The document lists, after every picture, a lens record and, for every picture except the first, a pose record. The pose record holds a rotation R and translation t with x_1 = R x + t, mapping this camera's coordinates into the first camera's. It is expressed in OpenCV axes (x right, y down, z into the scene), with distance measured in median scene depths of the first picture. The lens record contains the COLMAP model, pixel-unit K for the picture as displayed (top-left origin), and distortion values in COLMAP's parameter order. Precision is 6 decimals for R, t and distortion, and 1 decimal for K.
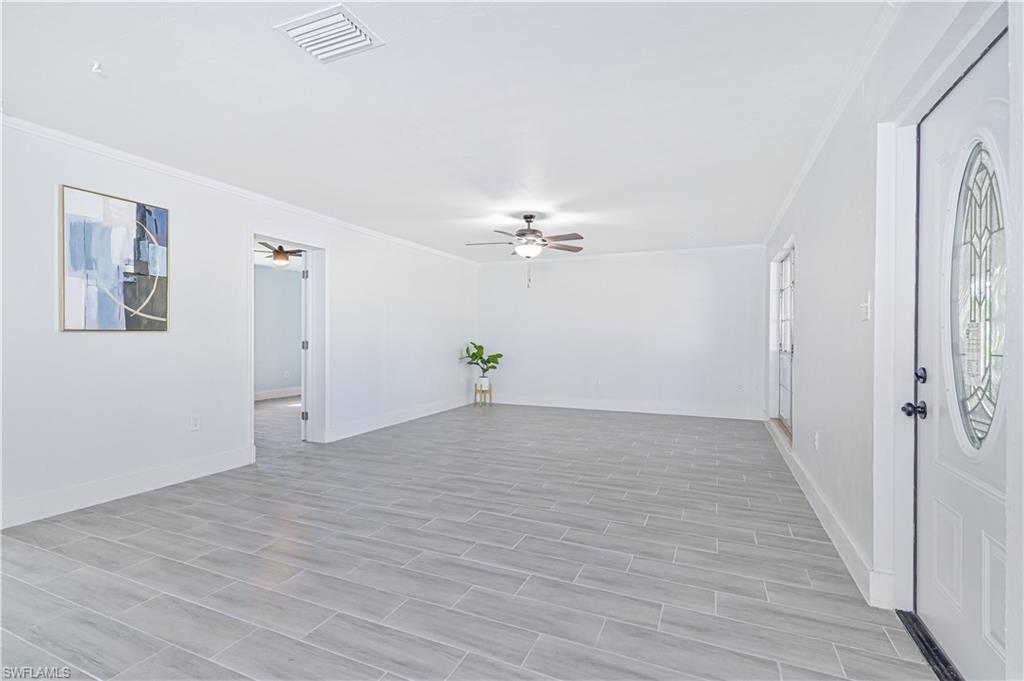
lens RADIAL K [[464.8, 0, 517.9], [0, 464.8, 339.1], [0, 0, 1]] dist [-0.004577, 0.000957]
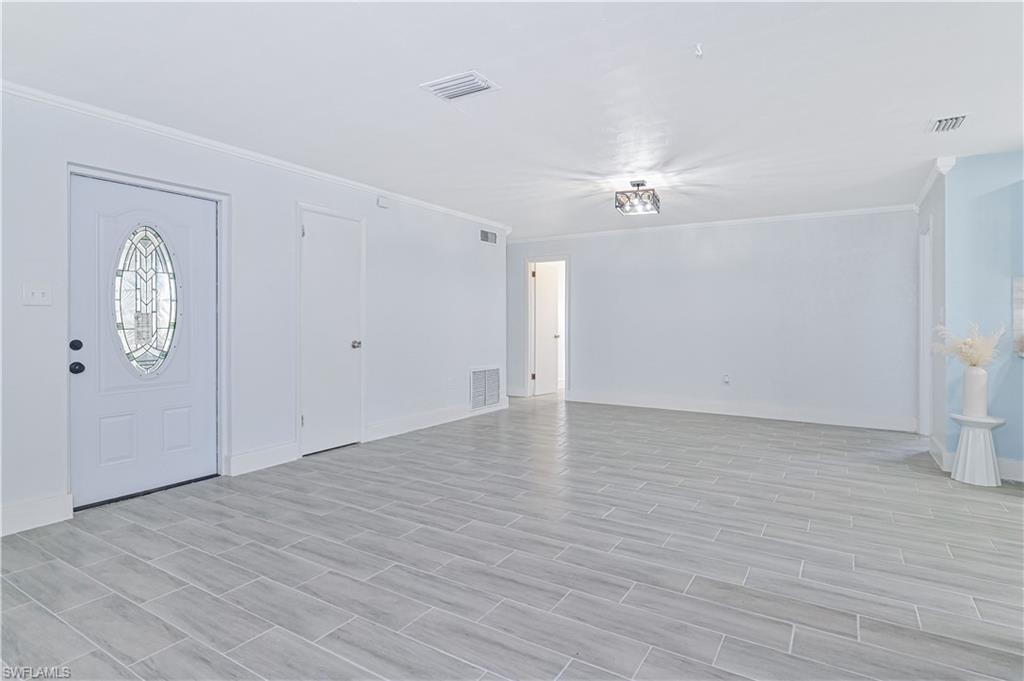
lens RADIAL K [[530.1, 0, 516.1], [0, 530.1, 319.2], [0, 0, 1]] dist [-0.009213, -0.000940]
pose [[-0.988766, -0.002708, 0.149447, -0.453559], [-0.002995, 0.999994, -0.001701, -0.003831], [-0.149441, -0.002129, -0.988768, 1.413543]]
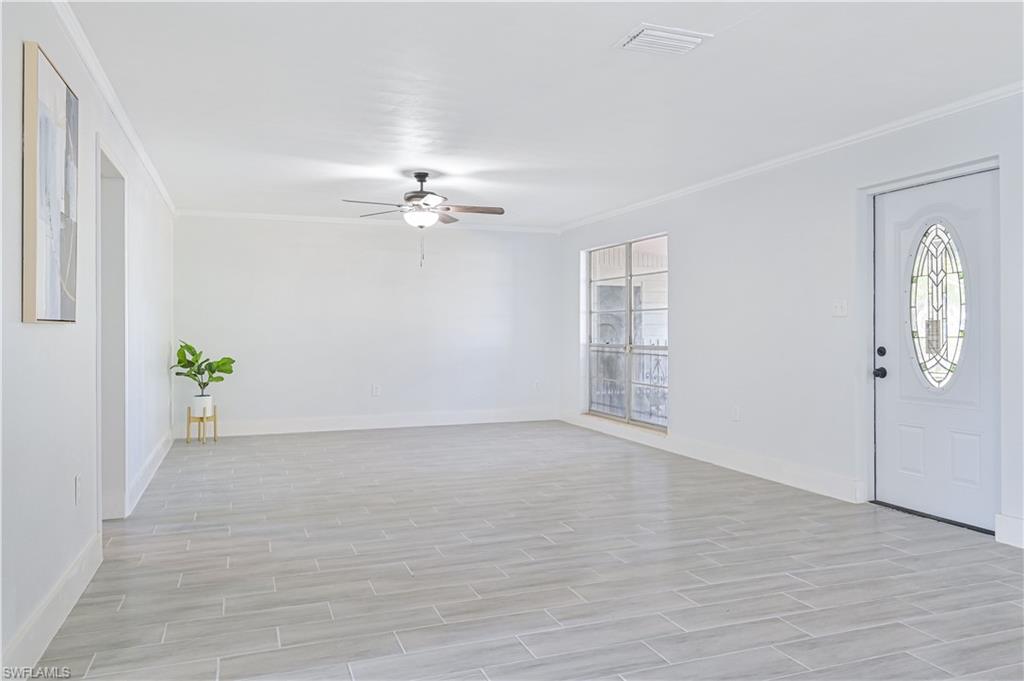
lens RADIAL K [[726.3, 0, 515.4], [0, 726.3, 330.0], [0, 0, 1]] dist [-0.003650, -0.004868]
pose [[0.721910, -0.005422, 0.691965, -1.034476], [0.008665, 0.999962, -0.001204, -0.002842], [-0.691932, 0.006865, 0.721930, 0.030392]]
